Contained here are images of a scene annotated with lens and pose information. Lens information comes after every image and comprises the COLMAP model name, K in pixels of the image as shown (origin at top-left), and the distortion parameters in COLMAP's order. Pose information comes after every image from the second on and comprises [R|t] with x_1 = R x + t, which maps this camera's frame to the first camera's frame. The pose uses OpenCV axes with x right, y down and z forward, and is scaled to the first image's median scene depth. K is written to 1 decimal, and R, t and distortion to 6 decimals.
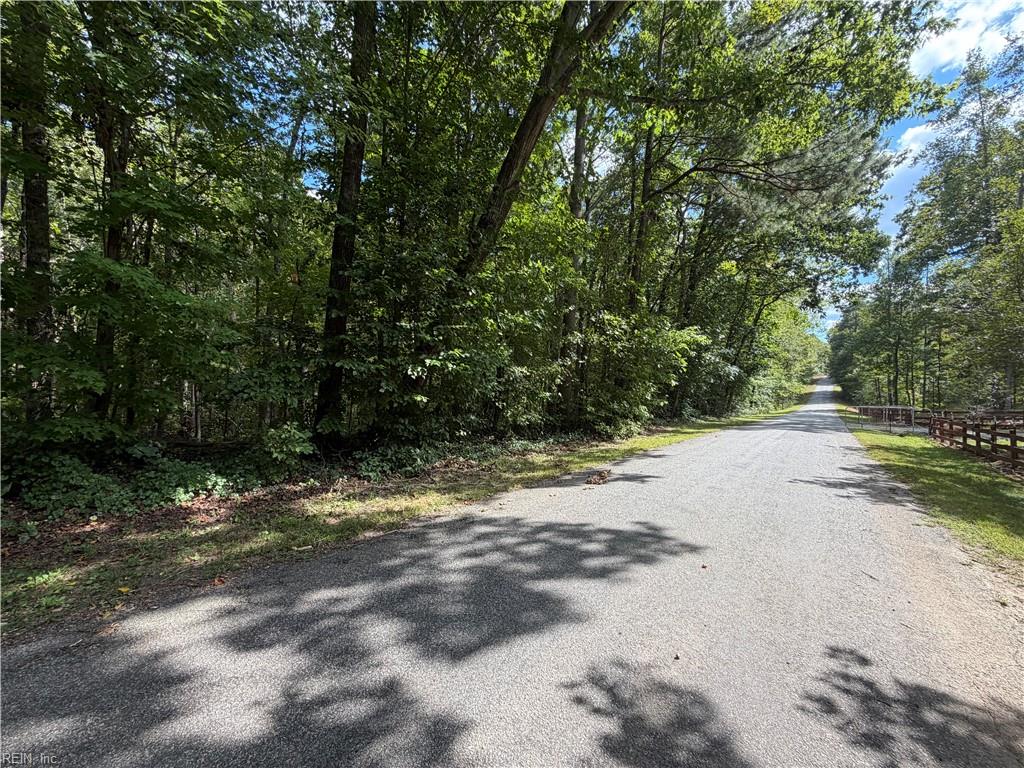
lens RADIAL K [[409.3, 0, 510.2], [0, 409.3, 387.4], [0, 0, 1]] dist [0.003015, 0.000211]
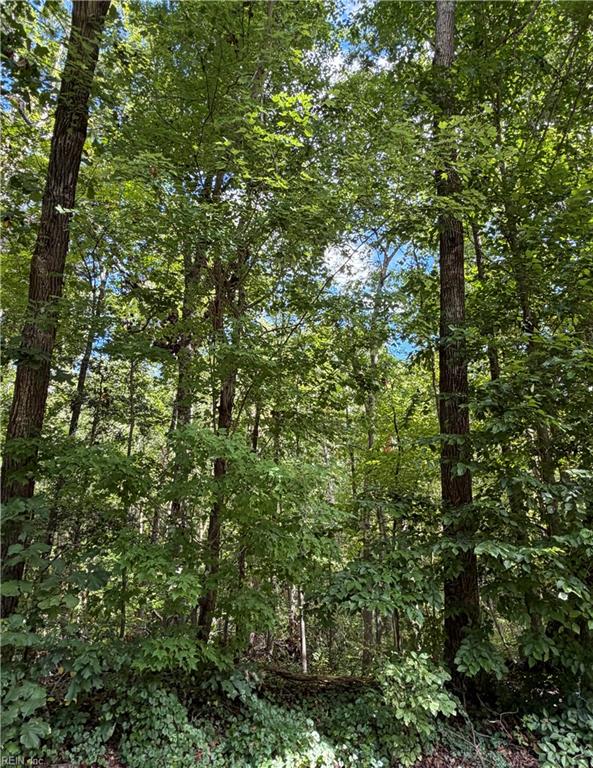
lens RADIAL K [[501.0, 0, 294.1], [0, 501.0, 383.0], [0, 0, 1]] dist [-0.006936, -0.001227]
pose [[0.784086, -0.239560, -0.572556, -0.150830], [0.012416, 0.928377, -0.371433, -0.014809], [0.620528, 0.284126, 0.730901, 0.218795]]
